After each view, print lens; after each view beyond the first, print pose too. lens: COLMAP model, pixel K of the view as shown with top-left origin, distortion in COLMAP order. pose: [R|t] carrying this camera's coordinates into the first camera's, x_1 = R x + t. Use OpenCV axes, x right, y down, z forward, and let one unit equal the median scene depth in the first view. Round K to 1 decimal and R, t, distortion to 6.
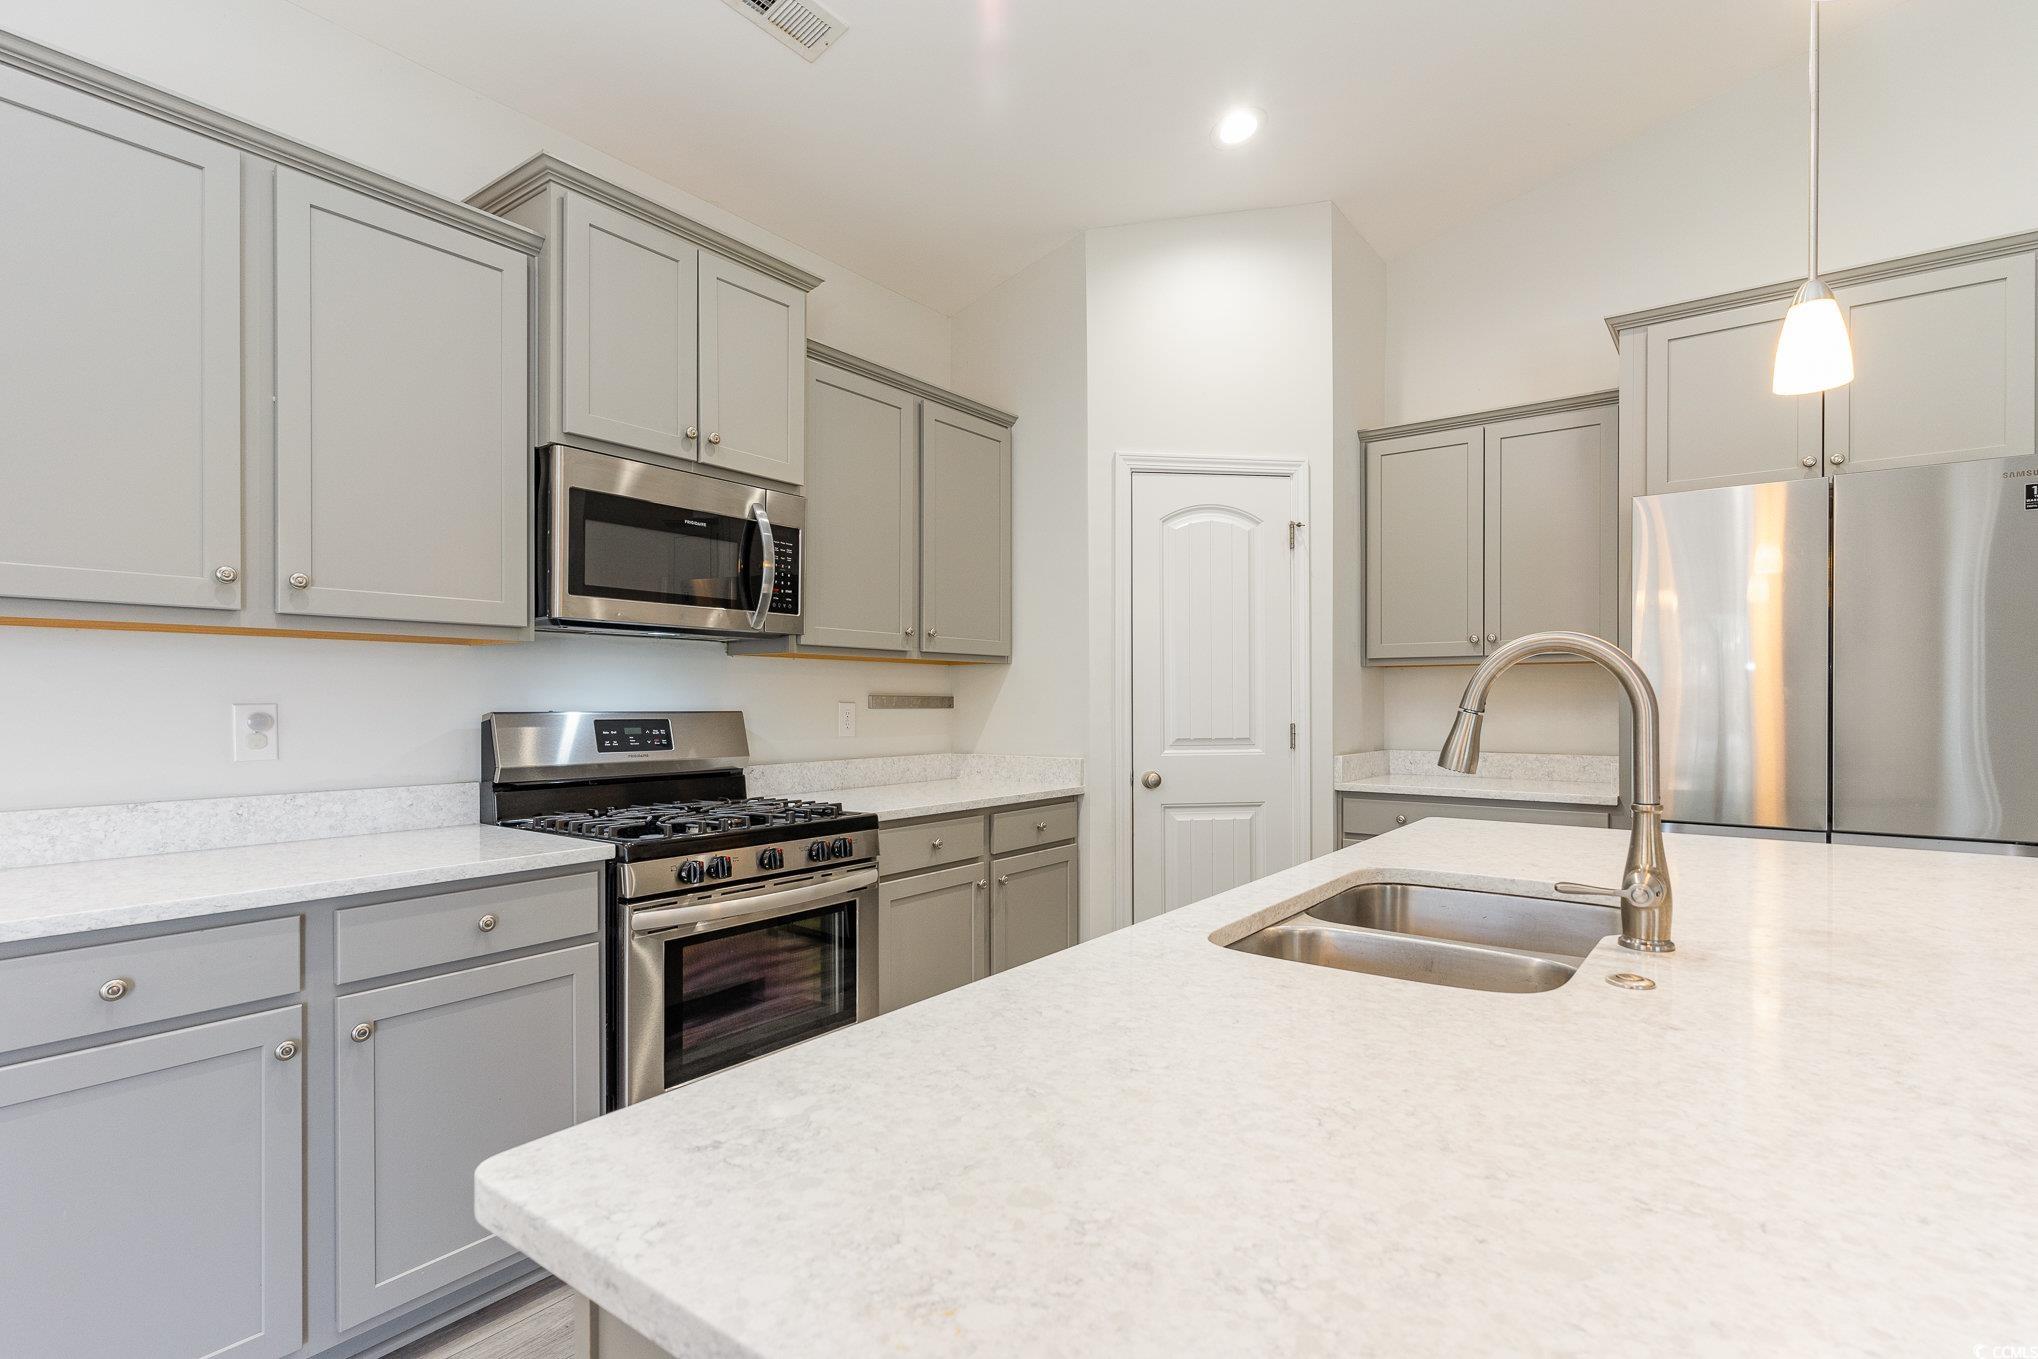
lens RADIAL K [[986.8, 0, 1024.6], [0, 986.8, 696.8], [0, 0, 1]] dist [0.002935, -0.000274]
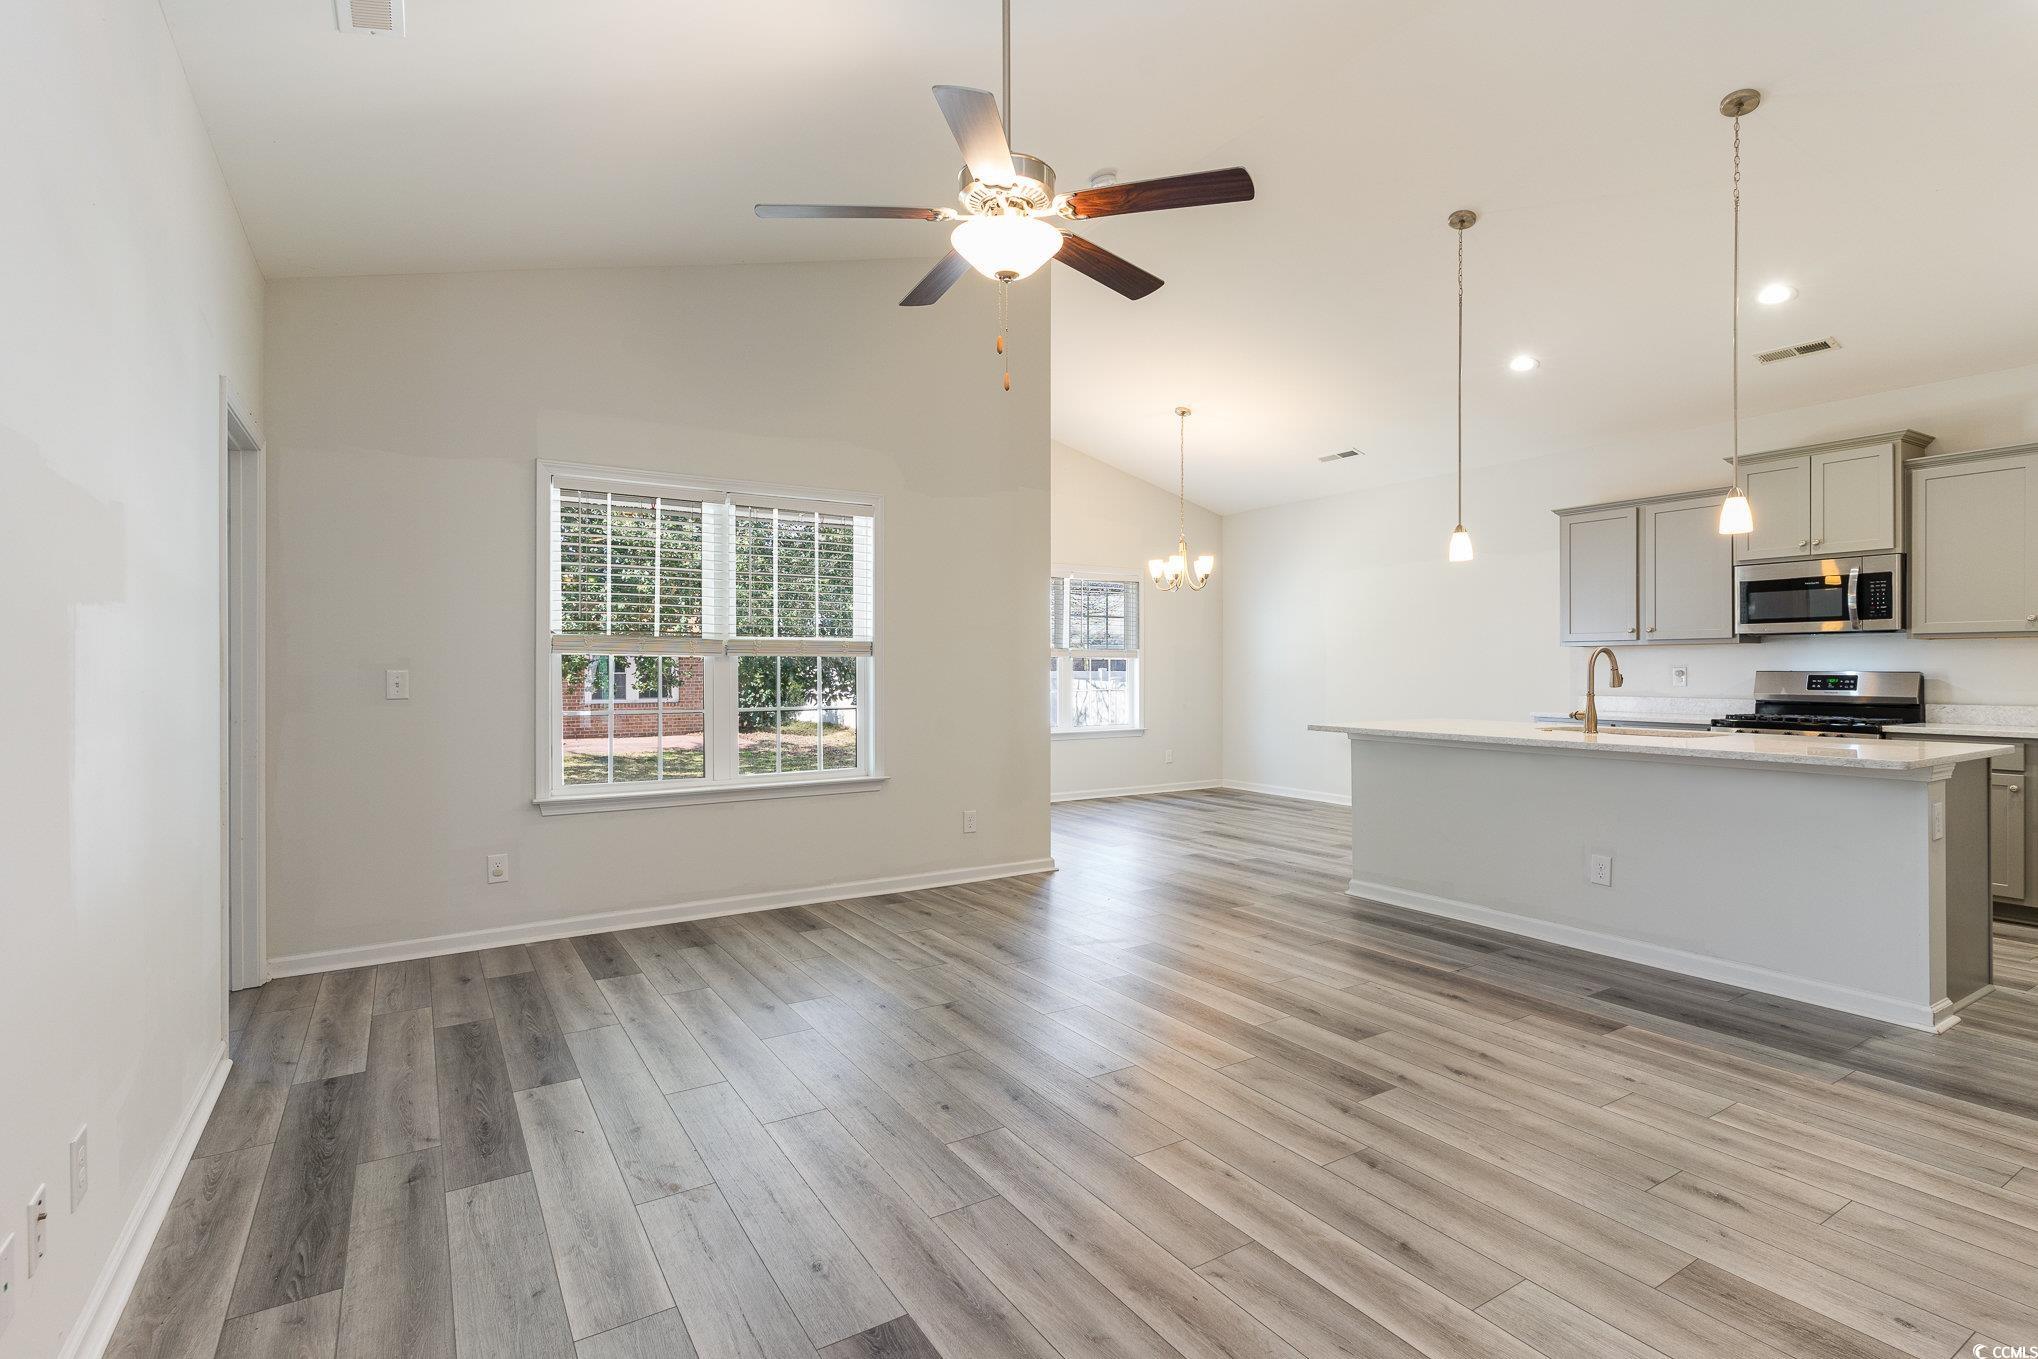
lens RADIAL K [[986.8, 0, 1021.2], [0, 986.8, 677.9], [0, 0, 1]] dist [0.002935, -0.000274]
pose [[-0.376789, 0.008328, -0.926261, 2.115913], [0.003786, 0.999965, 0.007450, 0.007167], [0.926291, -0.000700, -0.376808, 0.203502]]
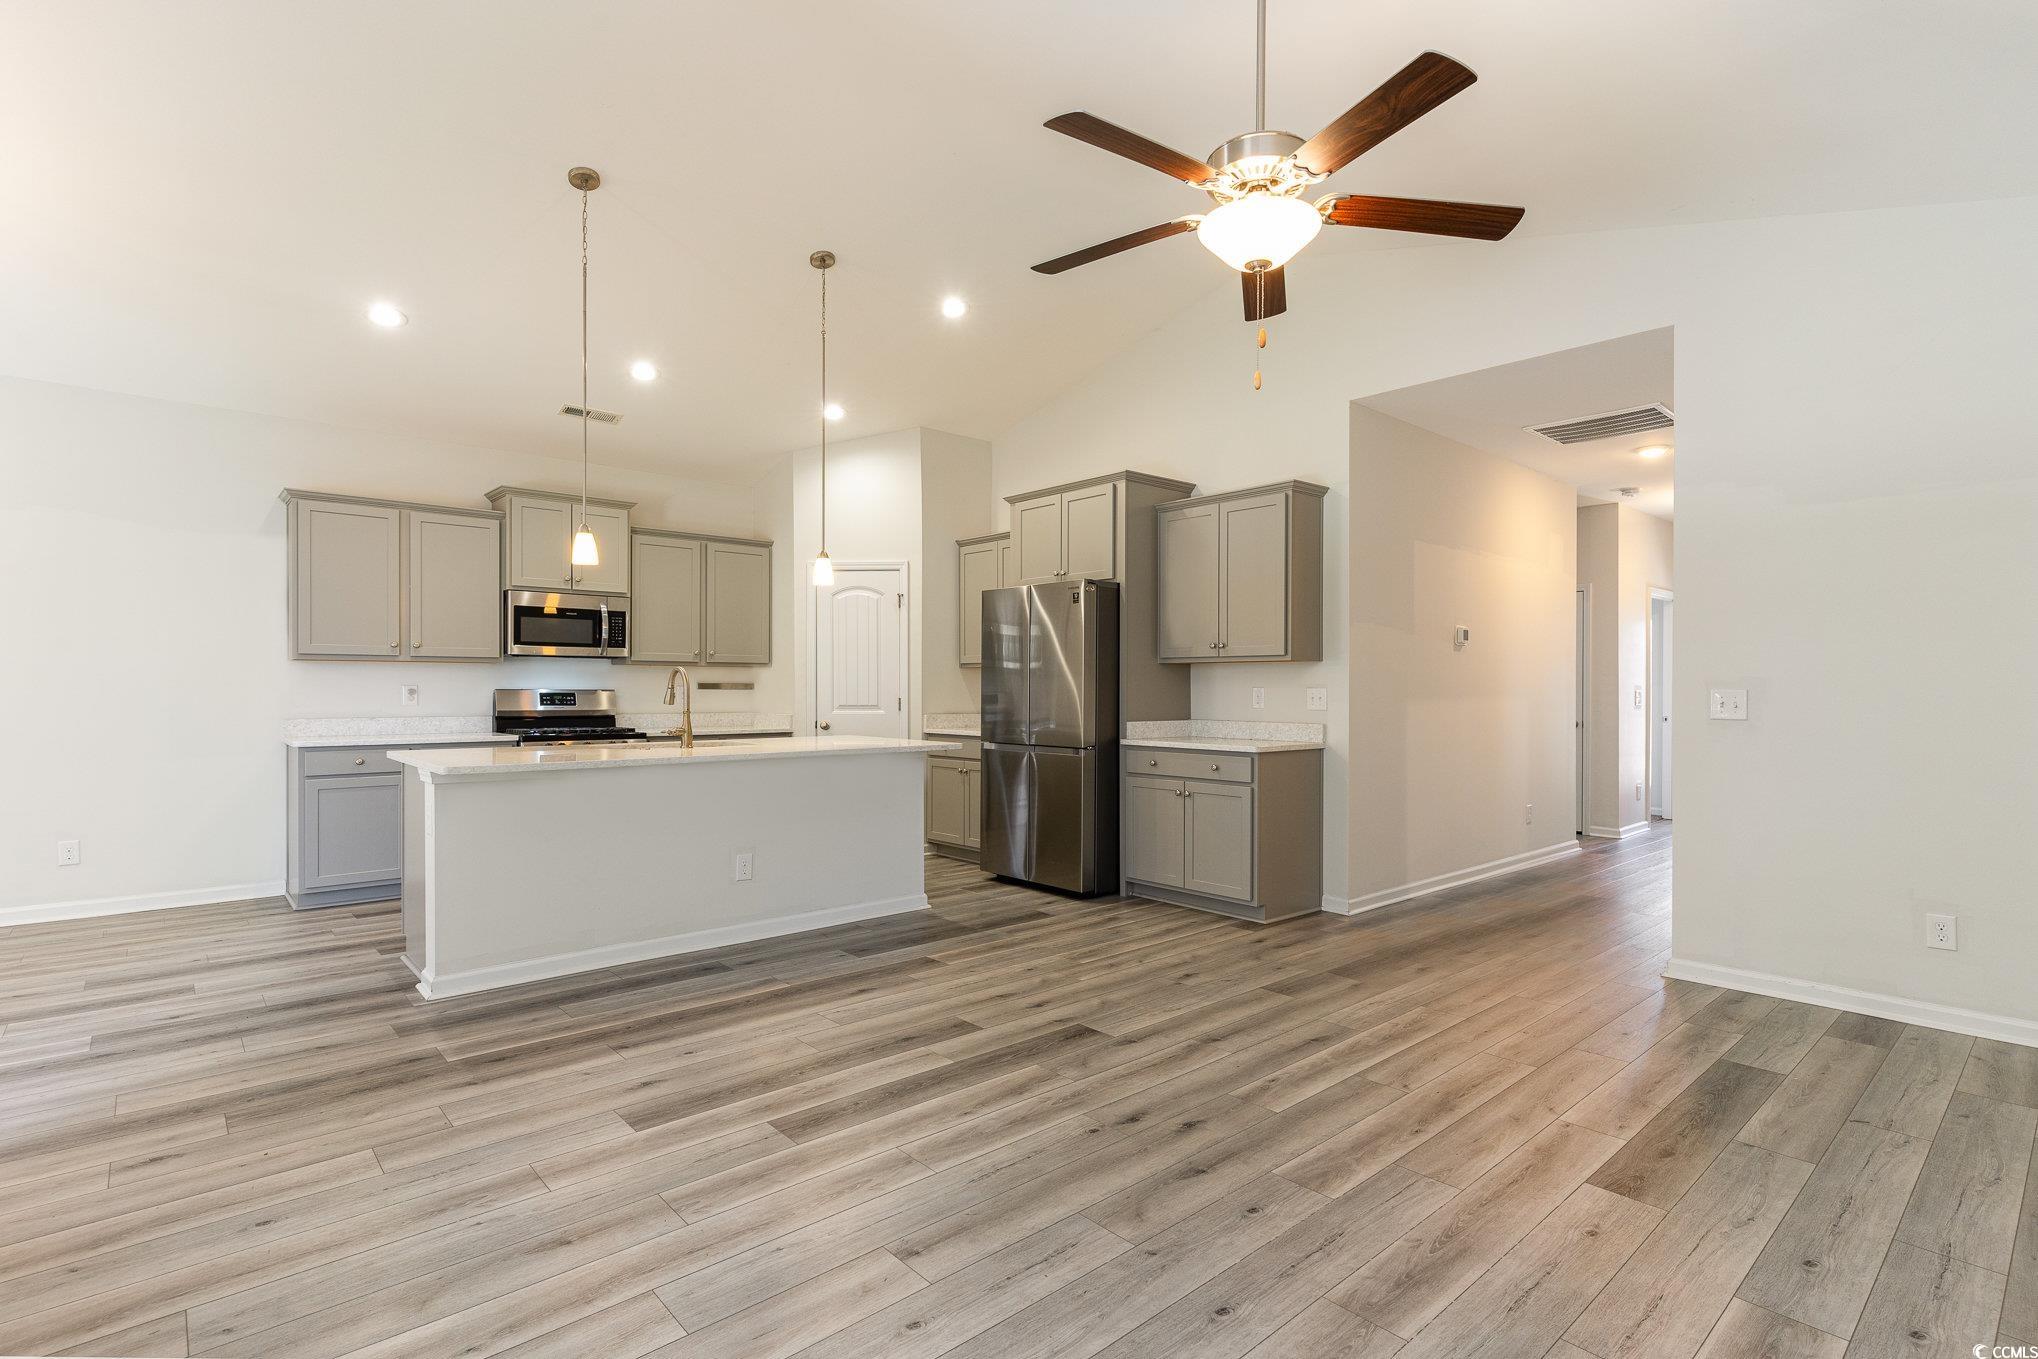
lens RADIAL K [[986.8, 0, 1030.3], [0, 986.8, 686.8], [0, 0, 1]] dist [0.002935, -0.000274]
pose [[0.978639, 0.001384, -0.205583, 1.207555], [-0.001075, 0.999998, 0.001616, 0.003469], [0.205585, -0.001360, 0.978638, -1.105162]]
